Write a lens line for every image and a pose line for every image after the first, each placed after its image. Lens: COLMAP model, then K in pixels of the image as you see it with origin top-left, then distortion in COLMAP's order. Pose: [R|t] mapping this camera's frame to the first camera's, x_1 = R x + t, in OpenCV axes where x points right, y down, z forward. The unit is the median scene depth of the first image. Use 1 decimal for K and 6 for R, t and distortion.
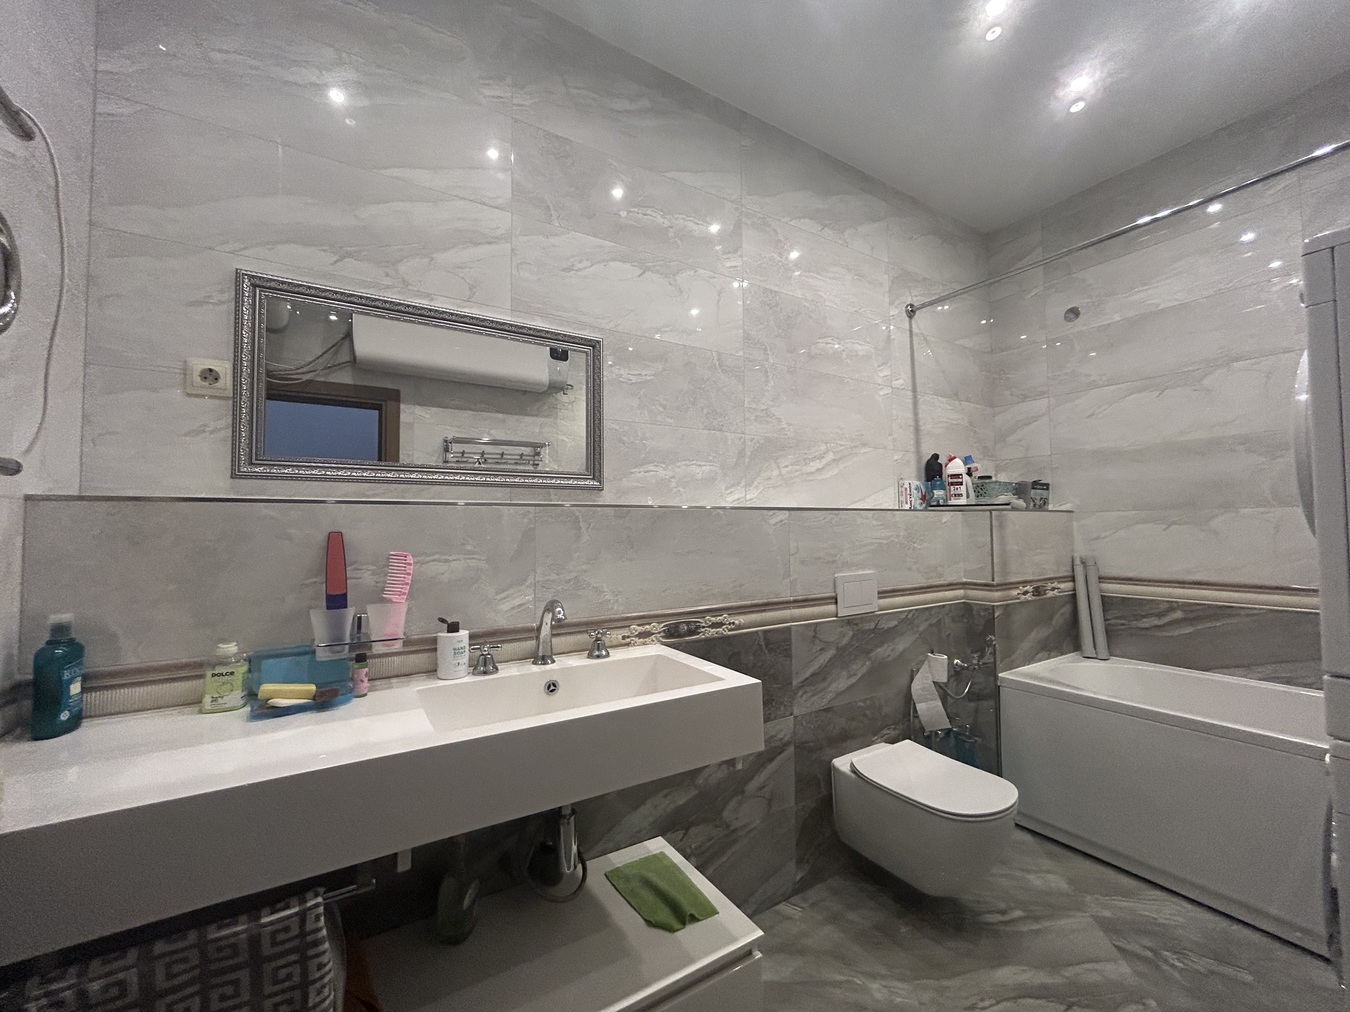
lens RADIAL K [[547.7, 0, 677.1], [0, 547.7, 502.2], [0, 0, 1]] dist [0.004164, -0.001476]
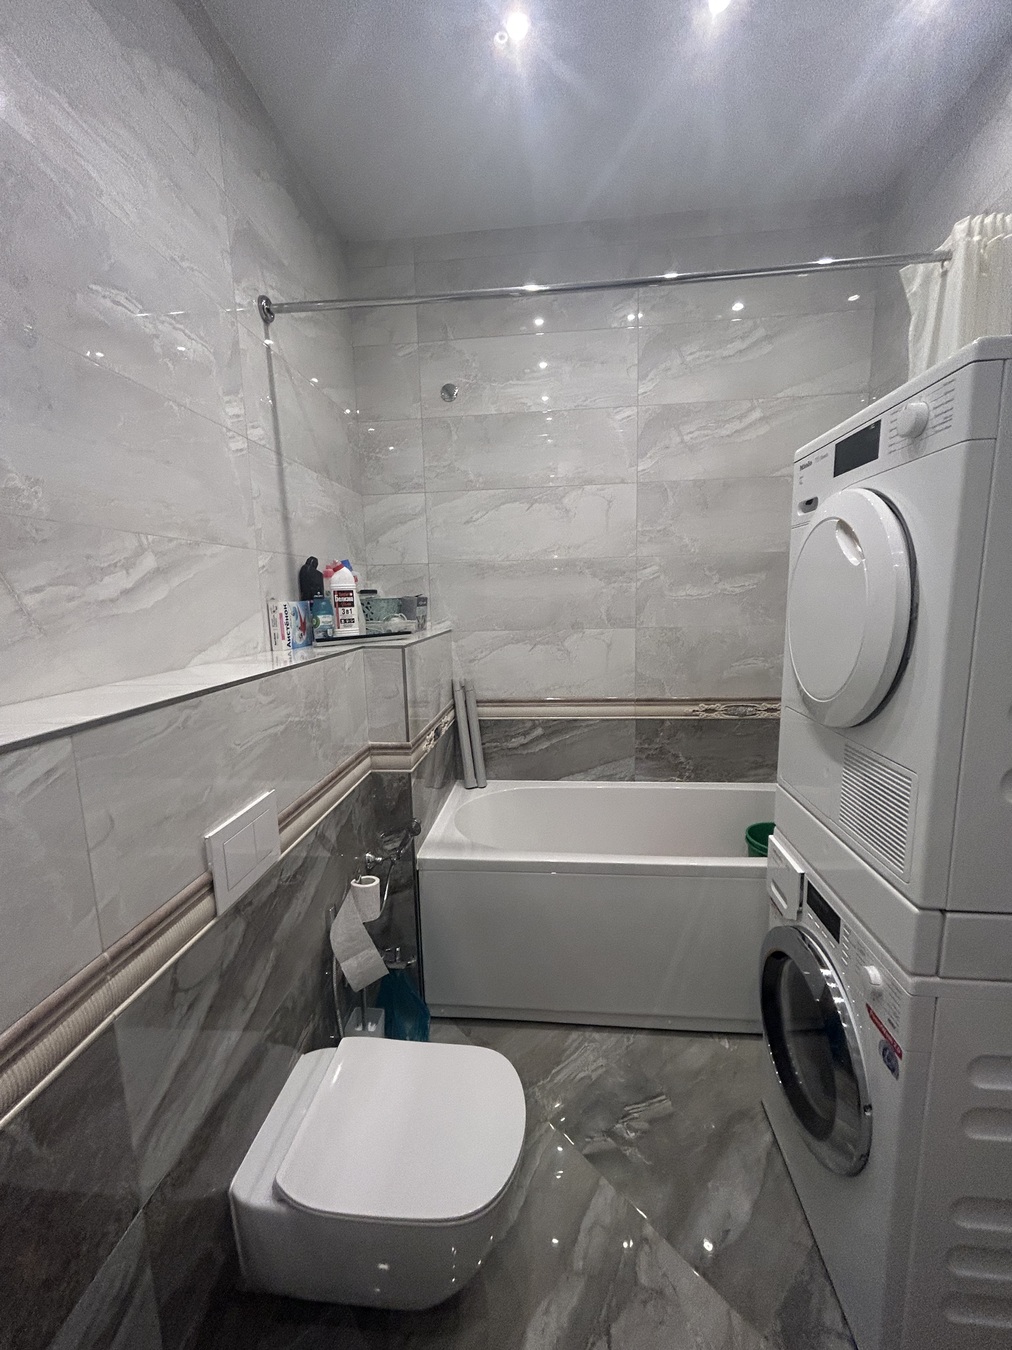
lens RADIAL K [[547.7, 0, 505.2], [0, 547.7, 673.3], [0, 0, 1]] dist [0.004164, -0.001476]
pose [[0.607000, -0.121927, 0.785293, 0.072605], [-0.017451, 0.985877, 0.166559, -0.067772], [-0.794510, -0.114805, 0.596299, 0.415187]]
